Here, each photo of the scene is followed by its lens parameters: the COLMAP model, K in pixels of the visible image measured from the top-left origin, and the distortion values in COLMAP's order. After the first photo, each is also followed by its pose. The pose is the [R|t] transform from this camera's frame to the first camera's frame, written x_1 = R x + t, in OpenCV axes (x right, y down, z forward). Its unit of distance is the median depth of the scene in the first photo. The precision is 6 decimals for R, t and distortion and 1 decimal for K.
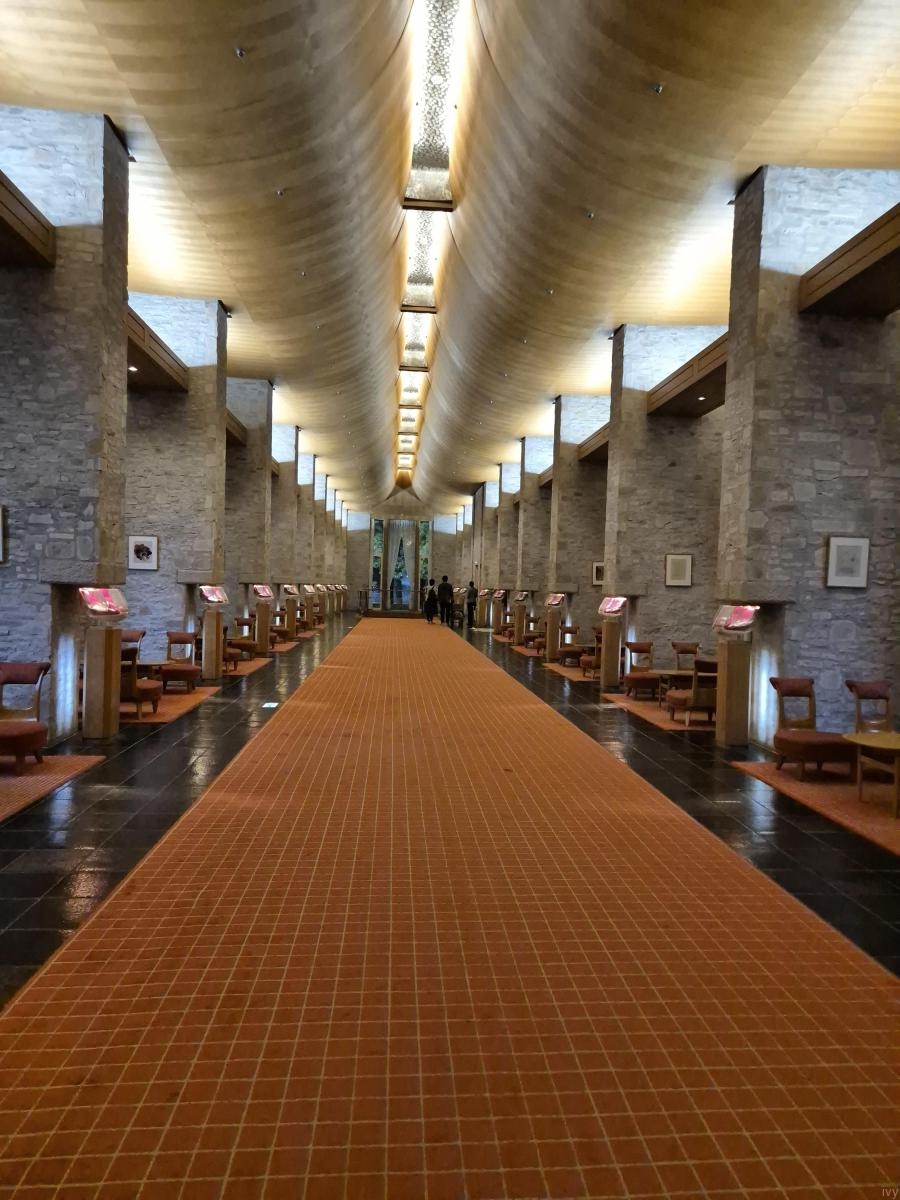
lens RADIAL K [[806.5, 0, 461.7], [0, 806.5, 612.4], [0, 0, 1]] dist [0.026410, -0.013949]
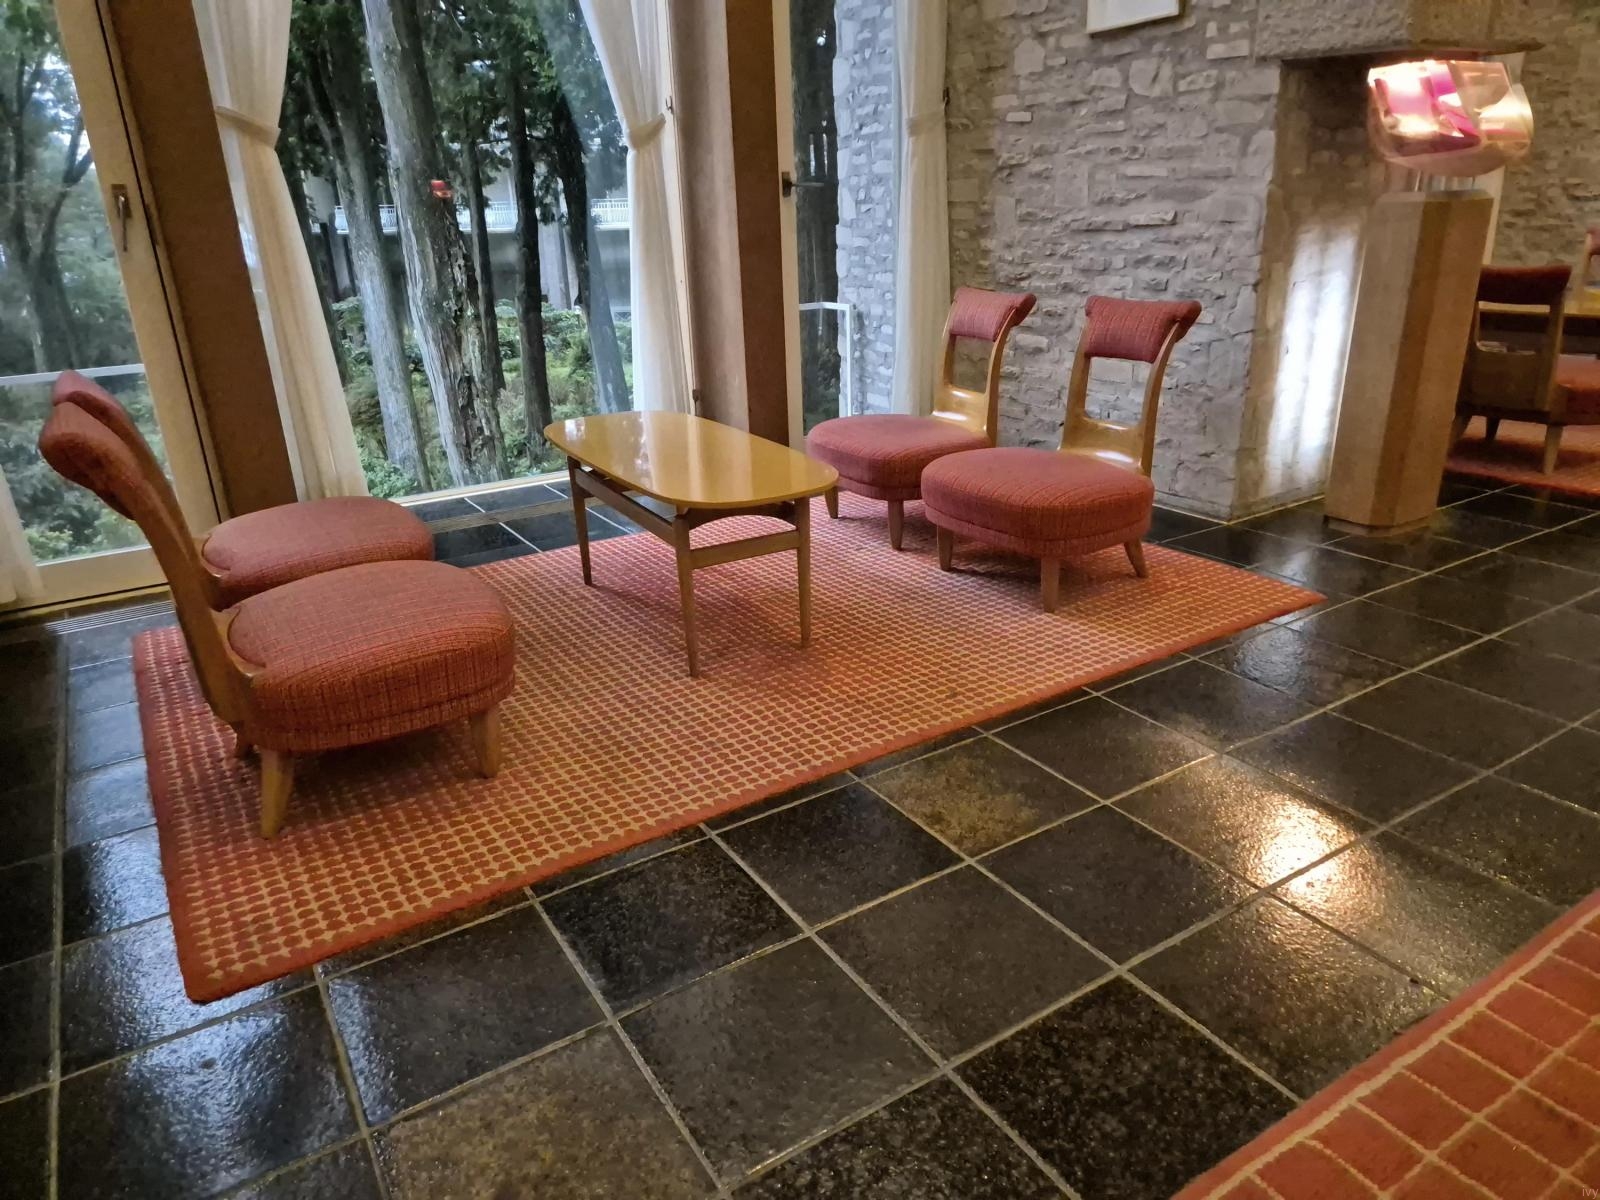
lens RADIAL K [[1075.4, 0, 796.8], [0, 1075.4, 606.5], [0, 0, 1]] dist [0.026410, -0.013949]
pose [[0.456229, 0.278403, -0.845191, -0.109326], [0.026766, 0.945076, 0.325753, 0.019512], [0.889460, -0.171240, 0.423719, 0.425987]]
